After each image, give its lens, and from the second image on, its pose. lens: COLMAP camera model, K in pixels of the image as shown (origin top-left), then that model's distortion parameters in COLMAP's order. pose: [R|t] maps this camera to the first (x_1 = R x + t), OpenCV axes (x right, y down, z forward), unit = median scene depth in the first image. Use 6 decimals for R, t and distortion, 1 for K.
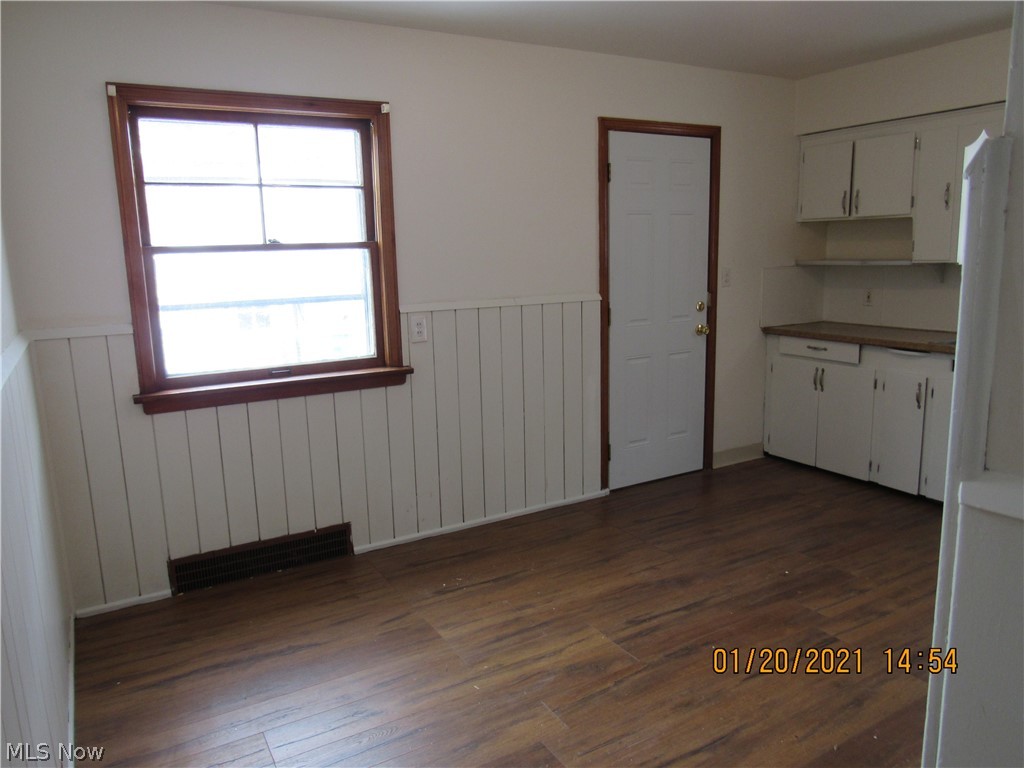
lens RADIAL K [[737.0, 0, 510.2], [0, 737.0, 384.9], [0, 0, 1]] dist [-0.028163, 0.012970]
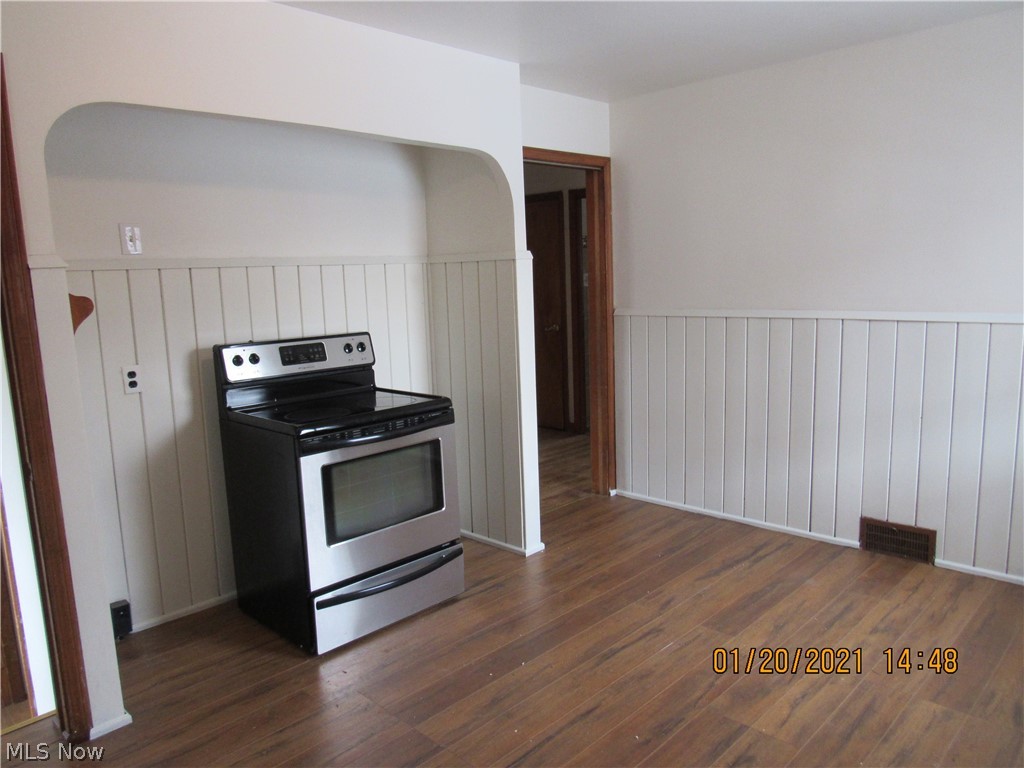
lens RADIAL K [[737.0, 0, 510.2], [0, 737.0, 384.9], [0, 0, 1]] dist [-0.028163, 0.012970]
pose [[-0.962255, 0.099549, -0.253289, 0.496052], [0.010301, 0.943353, 0.331630, -0.264019], [0.271954, 0.316504, -0.908772, 1.337717]]
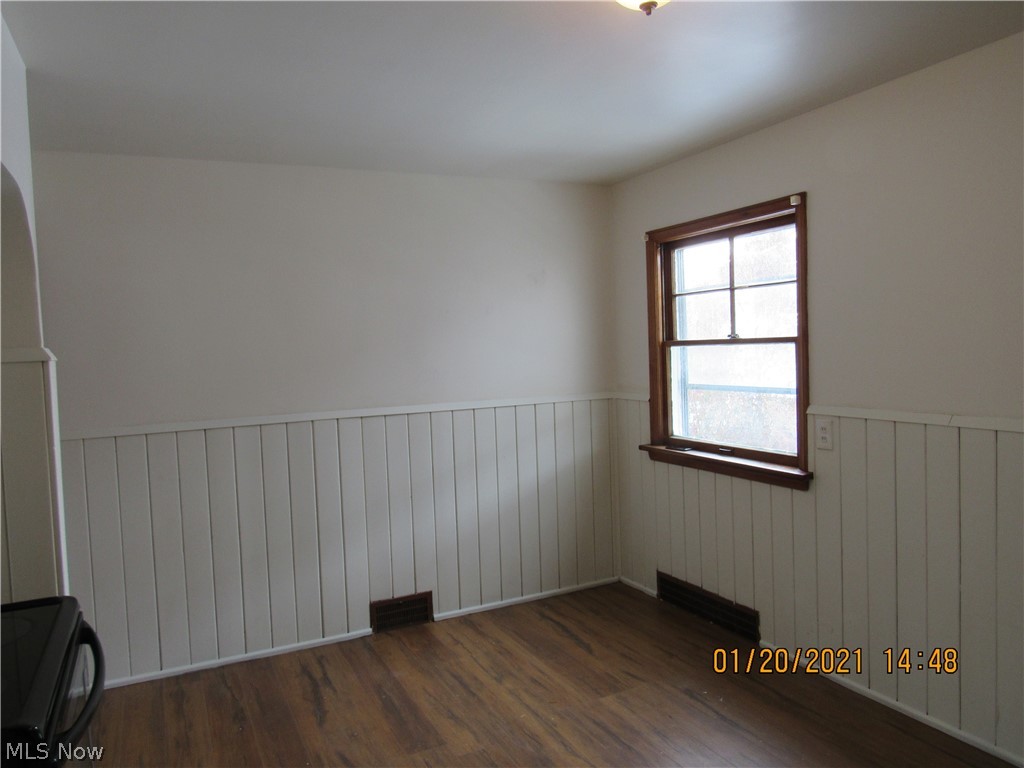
lens RADIAL K [[737.0, 0, 510.2], [0, 737.0, 384.9], [0, 0, 1]] dist [-0.028163, 0.012970]
pose [[-0.074612, 0.080297, -0.993975, 0.859069], [-0.142116, 0.985723, 0.090299, -0.178305], [0.987034, 0.147997, -0.062136, 0.752039]]
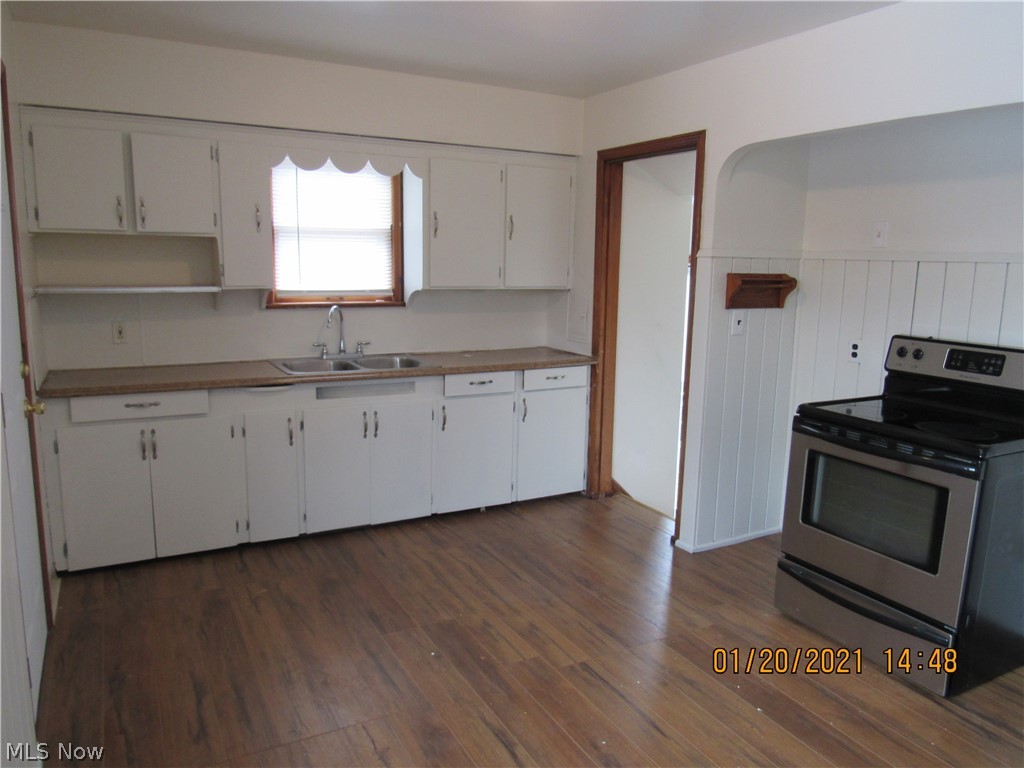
lens RADIAL K [[737.0, 0, 510.2], [0, 737.0, 384.9], [0, 0, 1]] dist [-0.028163, 0.012970]
pose [[0.030583, -0.142693, 0.989294, -0.429810], [0.162453, 0.977307, 0.135942, -0.155194], [-0.986242, 0.156556, 0.053070, 0.829047]]
